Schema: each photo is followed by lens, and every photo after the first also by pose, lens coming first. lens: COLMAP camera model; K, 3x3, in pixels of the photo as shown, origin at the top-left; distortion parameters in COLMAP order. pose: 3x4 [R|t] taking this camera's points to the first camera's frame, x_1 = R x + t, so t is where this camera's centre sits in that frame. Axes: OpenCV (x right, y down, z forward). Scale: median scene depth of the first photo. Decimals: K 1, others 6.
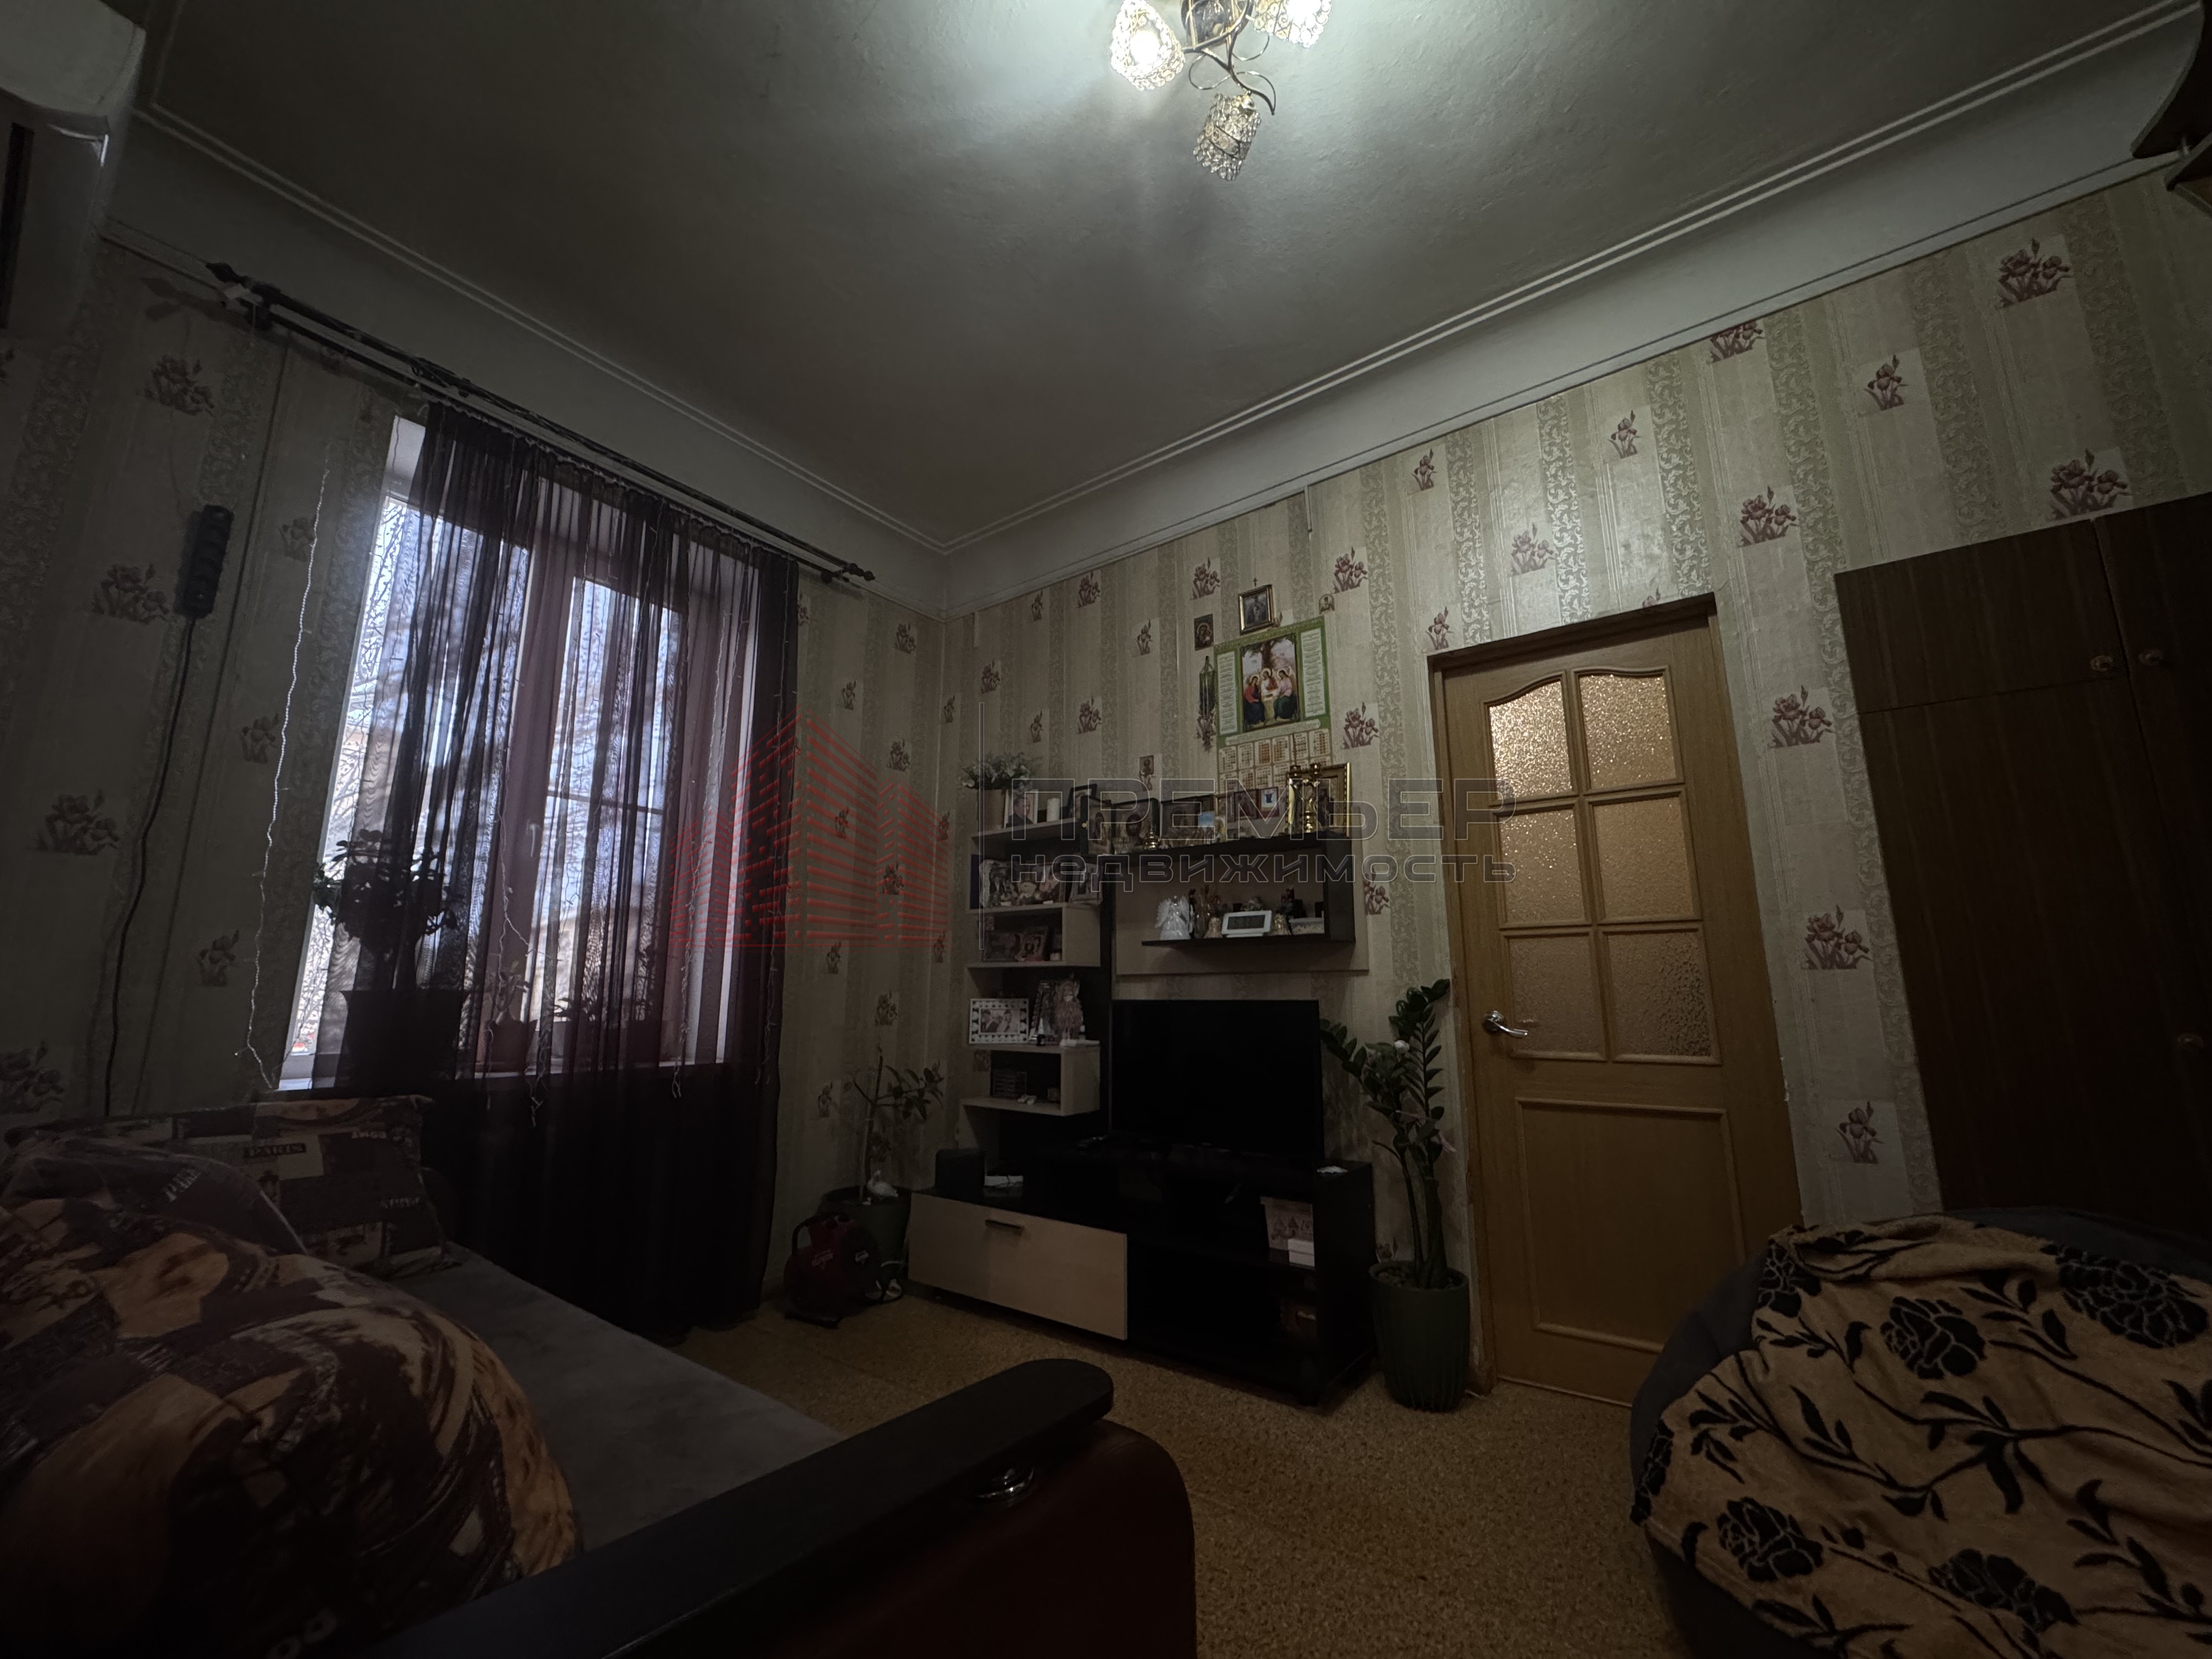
lens RADIAL K [[878.9, 0, 1106.8], [0, 878.9, 827.5], [0, 0, 1]] dist [-0.001600, -0.000214]
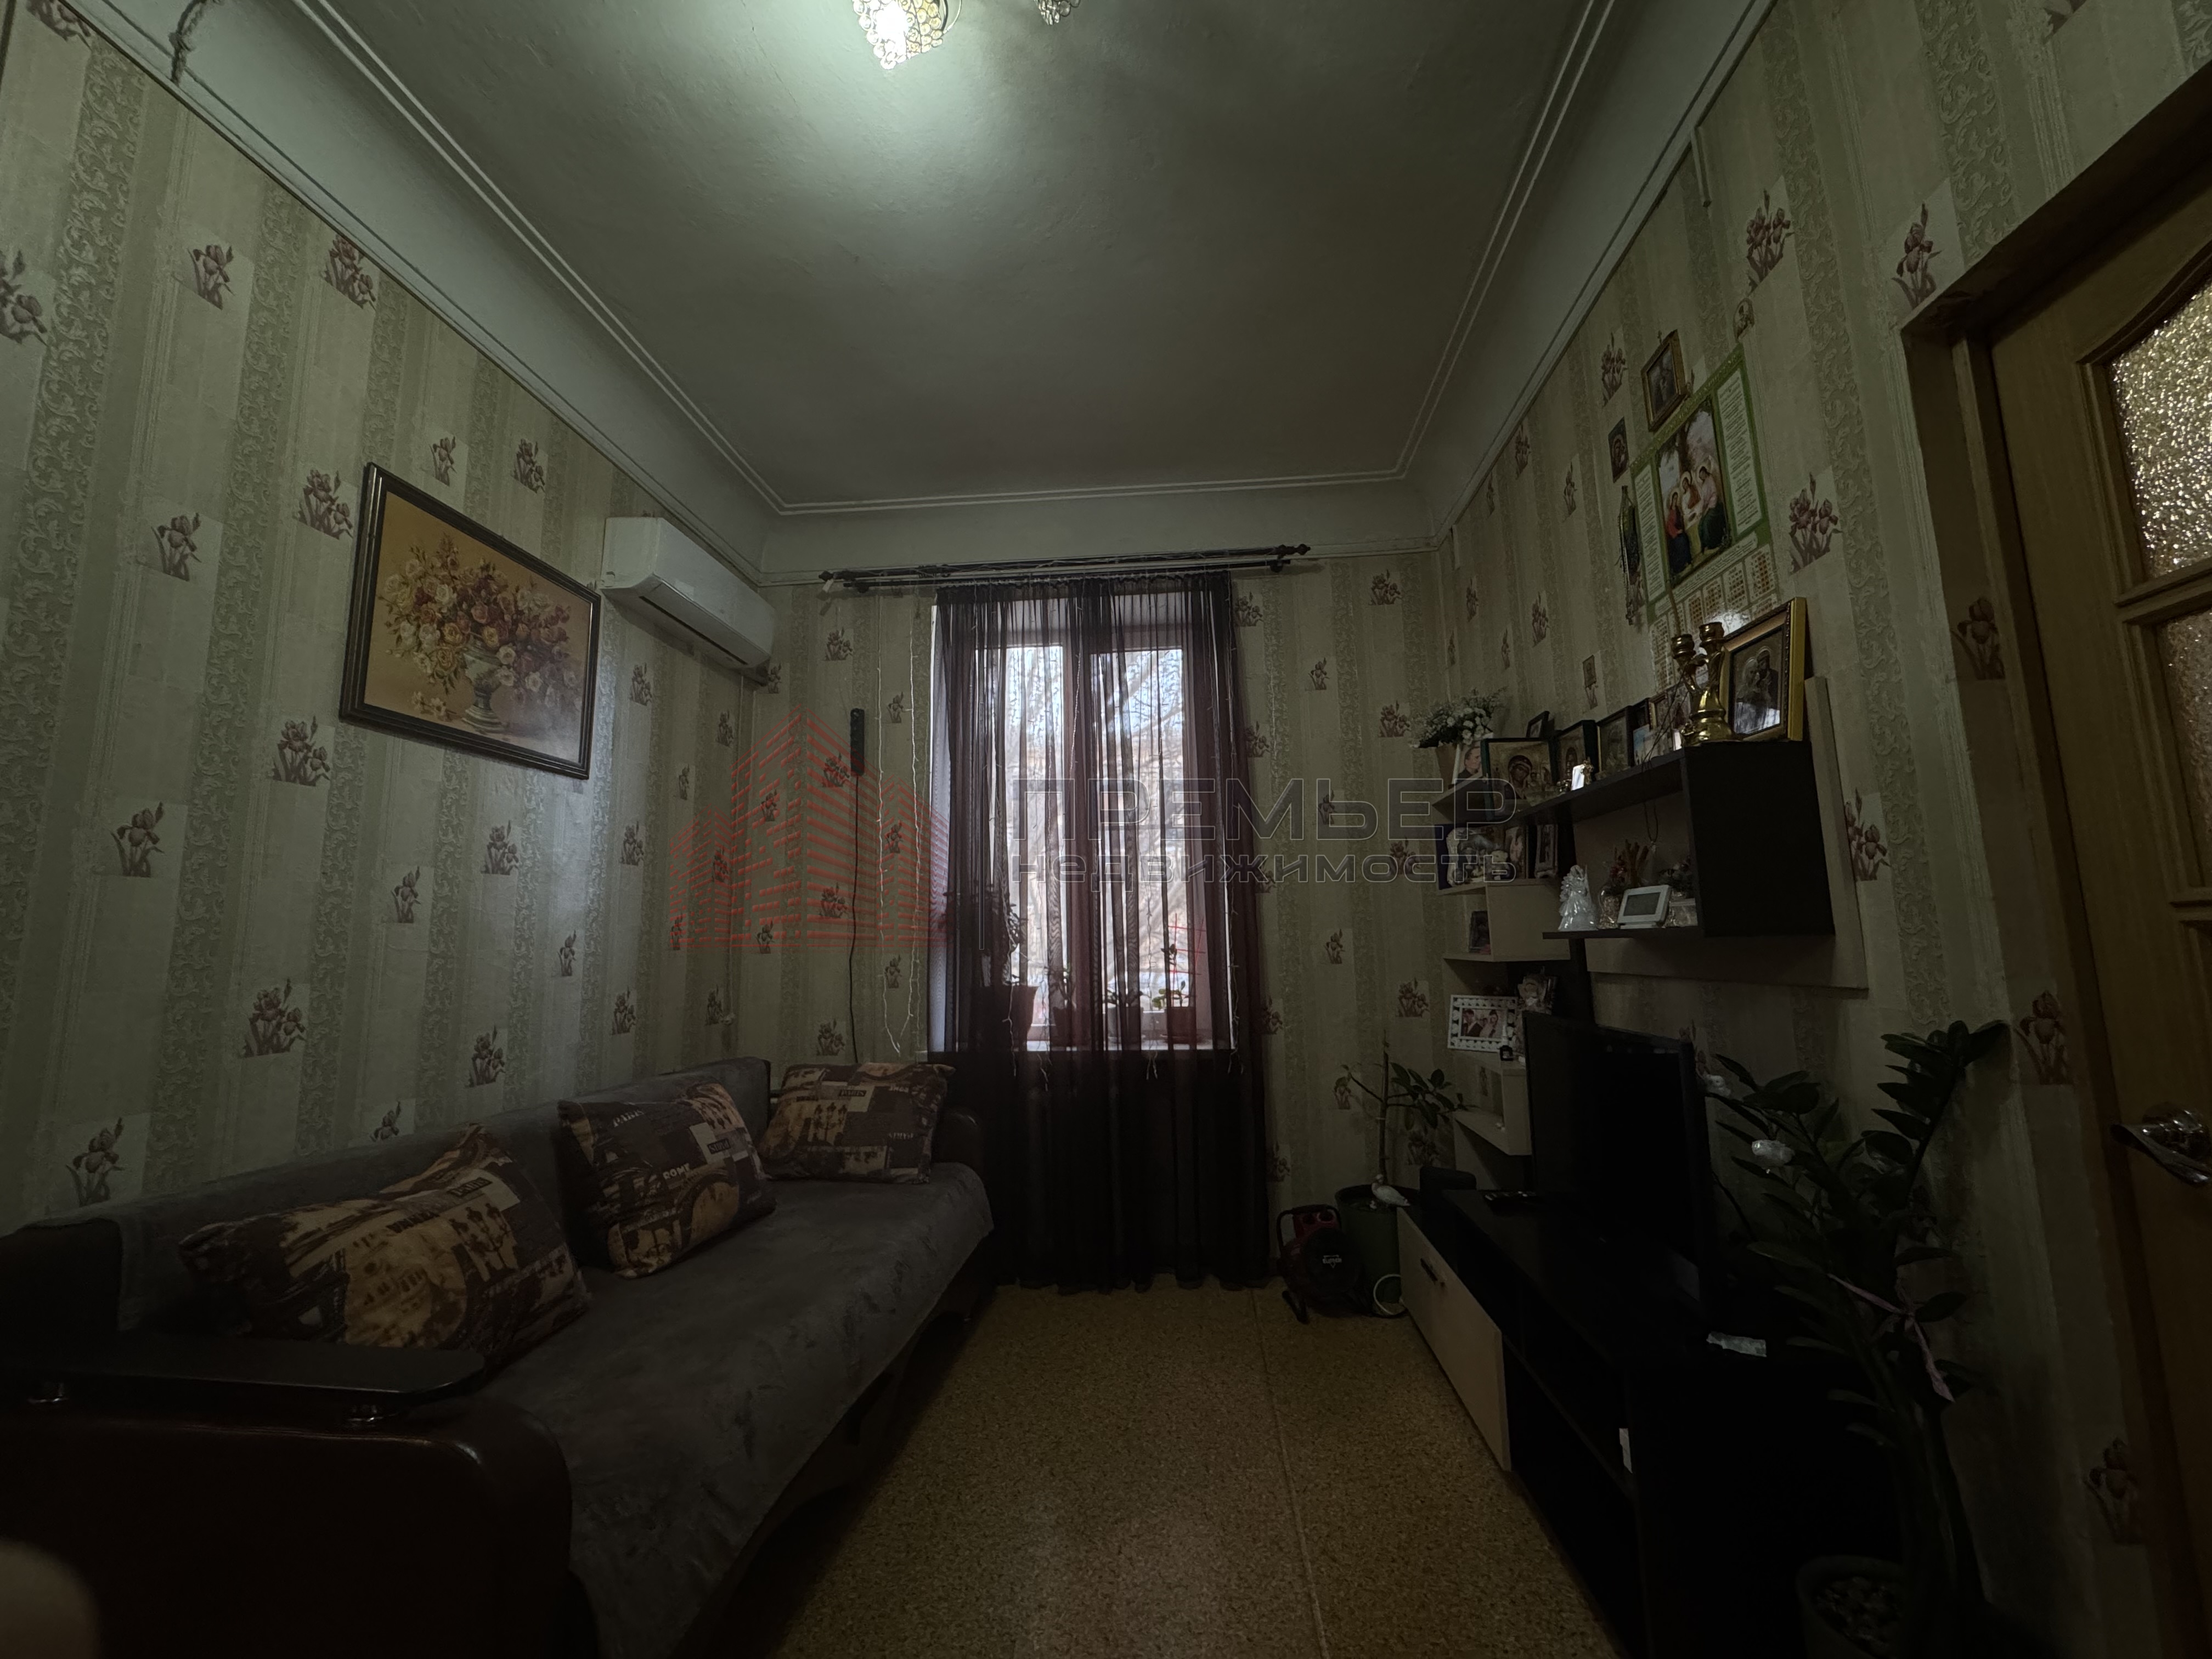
lens RADIAL K [[878.9, 0, 1103.7], [0, 878.9, 828.0], [0, 0, 1]] dist [-0.001600, -0.000214]
pose [[0.518783, -0.124818, -0.845745, 0.543060], [0.180706, 0.982942, -0.034220, 0.006298], [0.835589, -0.135079, 0.532489, 0.383565]]
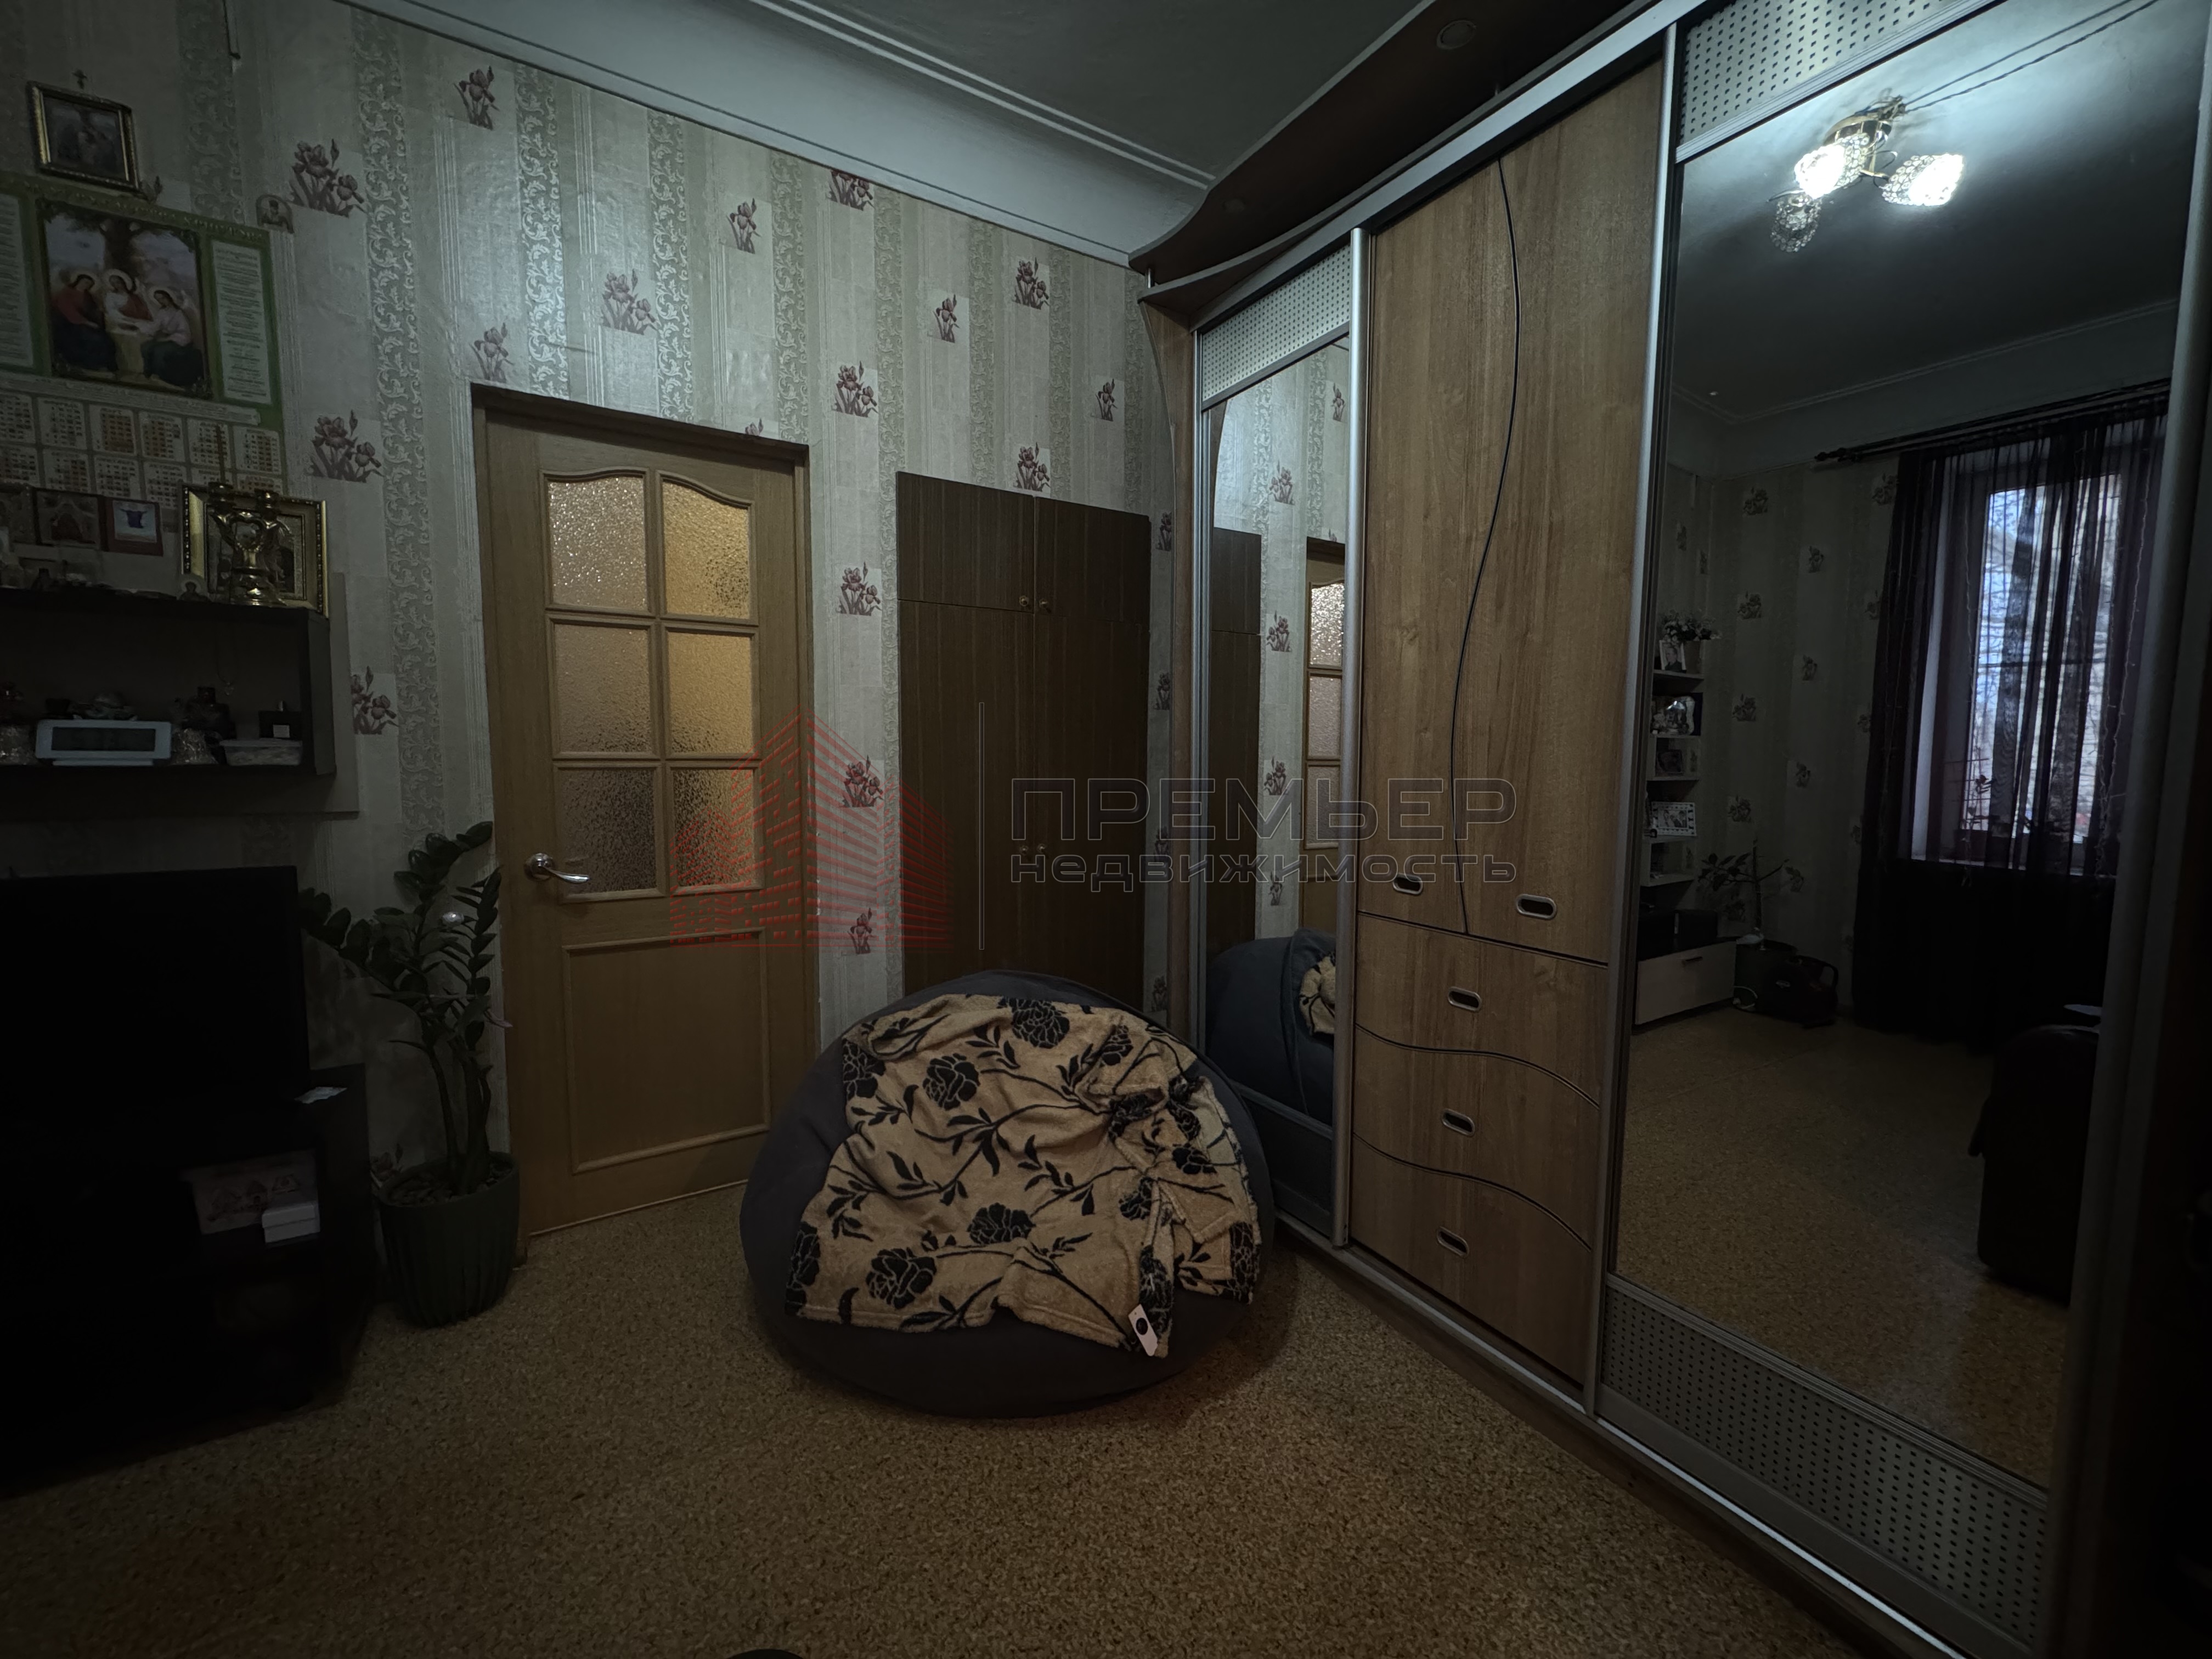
lens RADIAL K [[878.9, 0, 1102.0], [0, 878.9, 828.7], [0, 0, 1]] dist [-0.001600, -0.000214]
pose [[0.365525, -0.077056, 0.927607, -0.154115], [-0.184254, 0.970857, 0.153254, -0.048145], [-0.912383, -0.226933, 0.340675, 0.211203]]
